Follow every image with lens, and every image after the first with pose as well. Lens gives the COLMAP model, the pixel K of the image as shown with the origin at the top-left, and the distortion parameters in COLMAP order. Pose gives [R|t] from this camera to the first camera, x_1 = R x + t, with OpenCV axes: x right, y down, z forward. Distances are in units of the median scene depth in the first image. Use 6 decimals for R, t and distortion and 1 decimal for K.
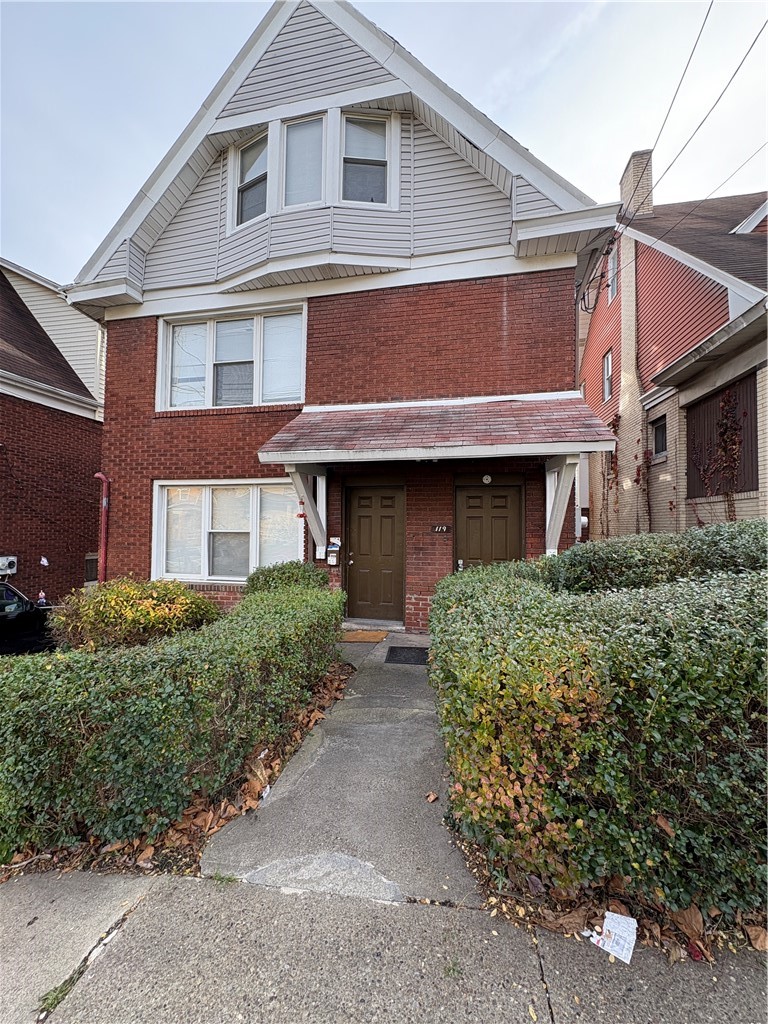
lens RADIAL K [[403.9, 0, 384.0], [0, 403.9, 512.0], [0, 0, 1]] dist [-0.001745, -0.000012]
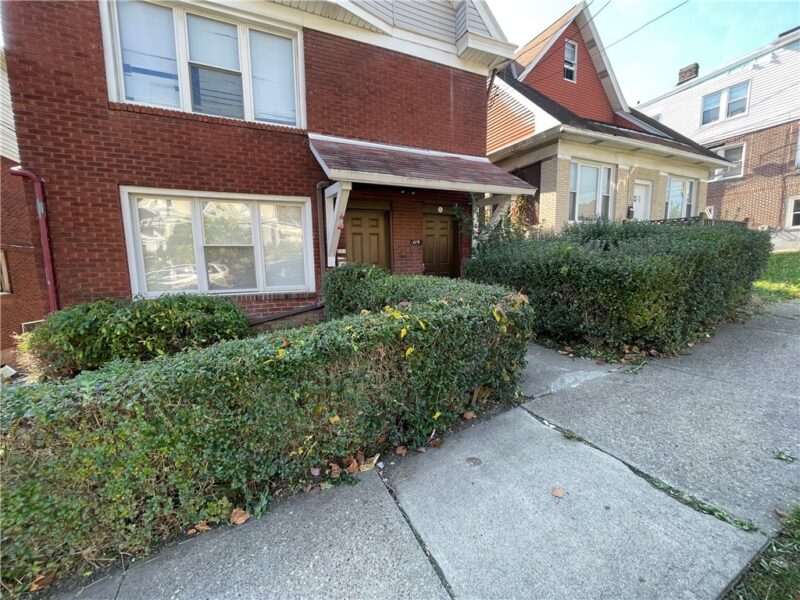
lens RADIAL K [[322.7, 0, 400.0], [0, 322.7, 300.0], [0, 0, 1]] dist [-0.002021, -0.000378]
pose [[0.806863, -0.090503, 0.583765, -0.558198], [0.005055, 0.989216, 0.146374, 0.071318], [-0.590718, -0.115153, 0.798619, 0.071495]]
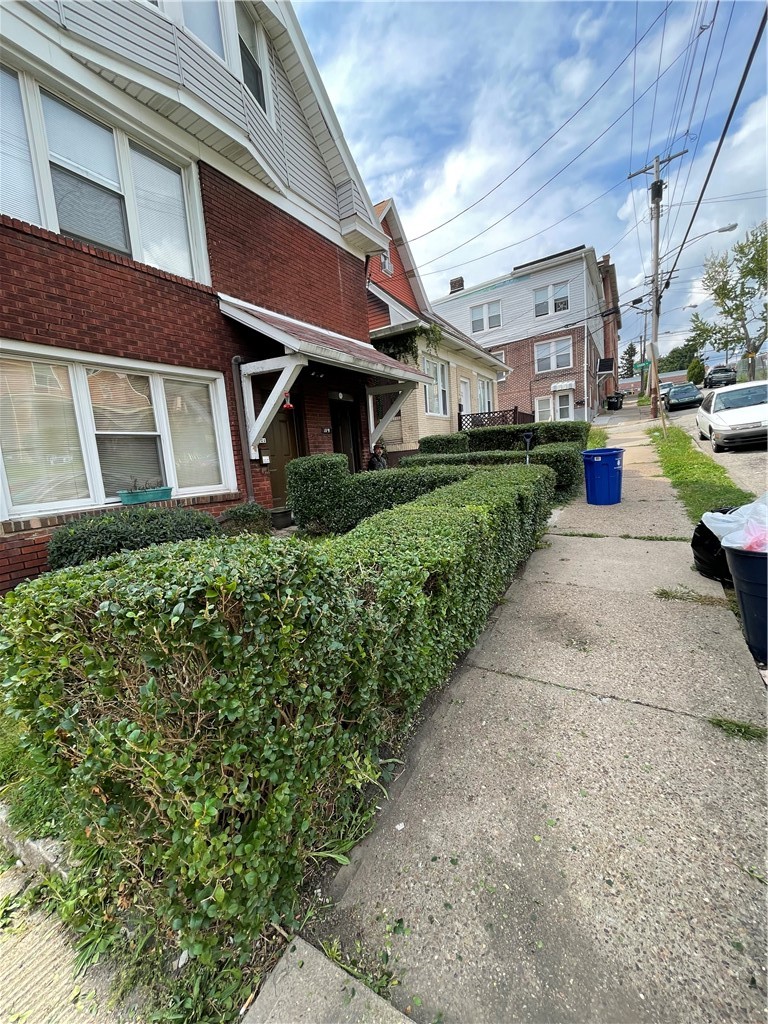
lens RADIAL K [[413.0, 0, 384.0], [0, 413.0, 512.0], [0, 0, 1]] dist [-0.002021, -0.000378]
pose [[0.344877, -0.150443, 0.926513, -0.996112], [0.056183, 0.988611, 0.139613, 0.116717], [-0.936965, 0.003905, 0.349402, 0.326583]]
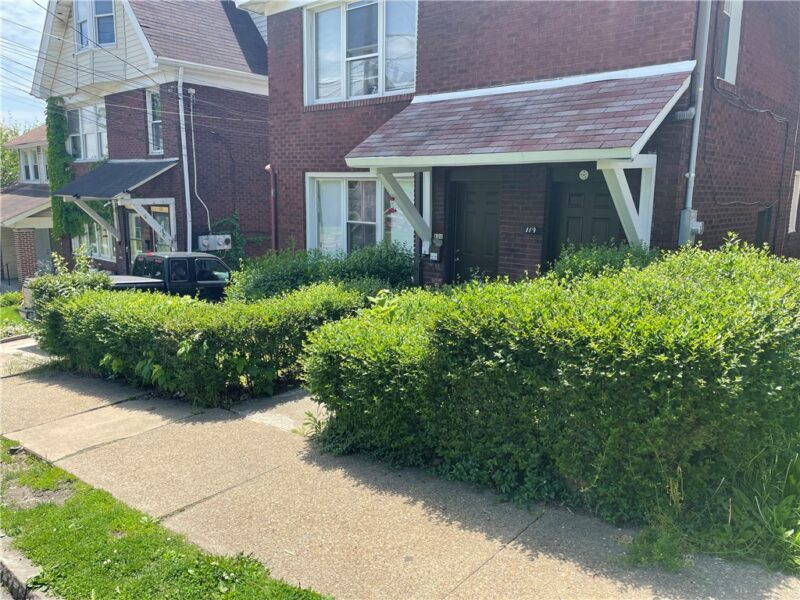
lens RADIAL K [[588.9, 0, 400.0], [0, 588.9, 300.0], [0, 0, 1]] dist [0.031823, 0.001988]
pose [[0.858162, 0.100506, -0.503444, 0.533874], [0.008735, 0.977648, 0.210065, -0.081532], [0.513304, -0.184668, 0.838103, -0.295335]]
